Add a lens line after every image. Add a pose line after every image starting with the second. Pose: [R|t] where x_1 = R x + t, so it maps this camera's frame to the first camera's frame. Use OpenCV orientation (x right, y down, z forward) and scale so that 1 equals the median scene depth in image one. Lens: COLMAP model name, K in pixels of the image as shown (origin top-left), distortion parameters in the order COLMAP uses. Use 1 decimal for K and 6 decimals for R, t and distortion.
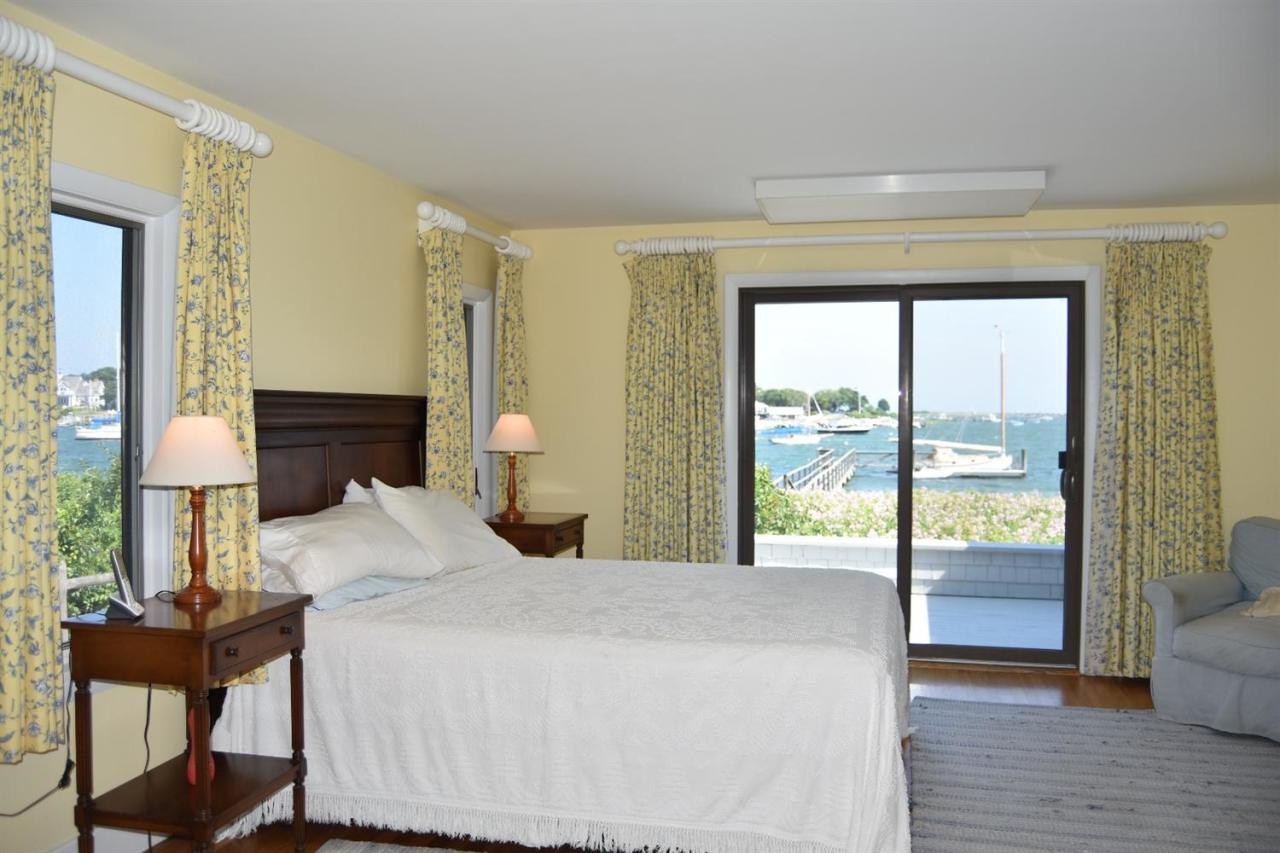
lens RADIAL K [[1017.6, 0, 640.0], [0, 1017.6, 426.5], [0, 0, 1]] dist [-0.085756, 0.040115]
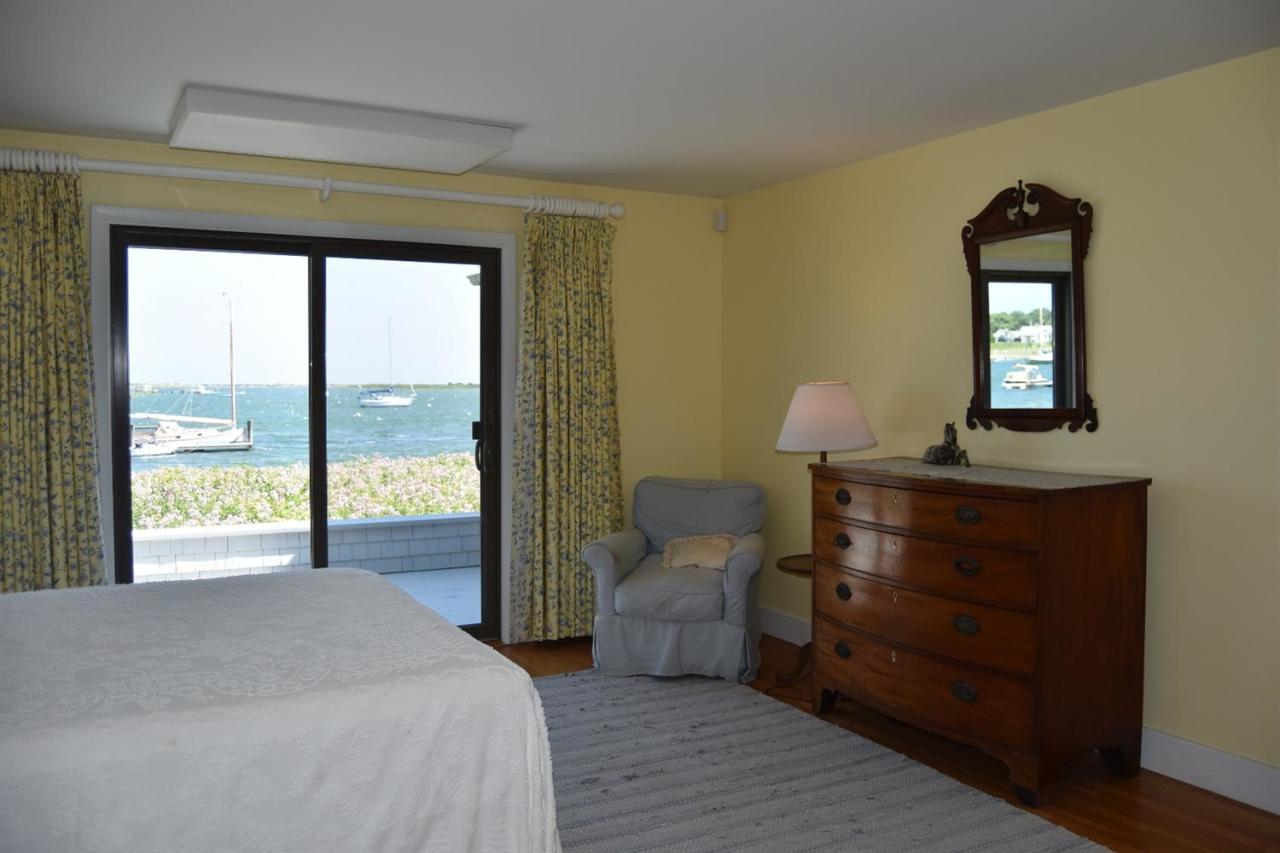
lens RADIAL K [[1017.6, 0, 640.0], [0, 1017.6, 426.5], [0, 0, 1]] dist [-0.085756, 0.040115]
pose [[0.727390, -0.031601, 0.685497, -0.151389], [0.011884, 0.999369, 0.033460, -0.001930], [-0.686122, -0.016192, 0.727306, 0.180129]]
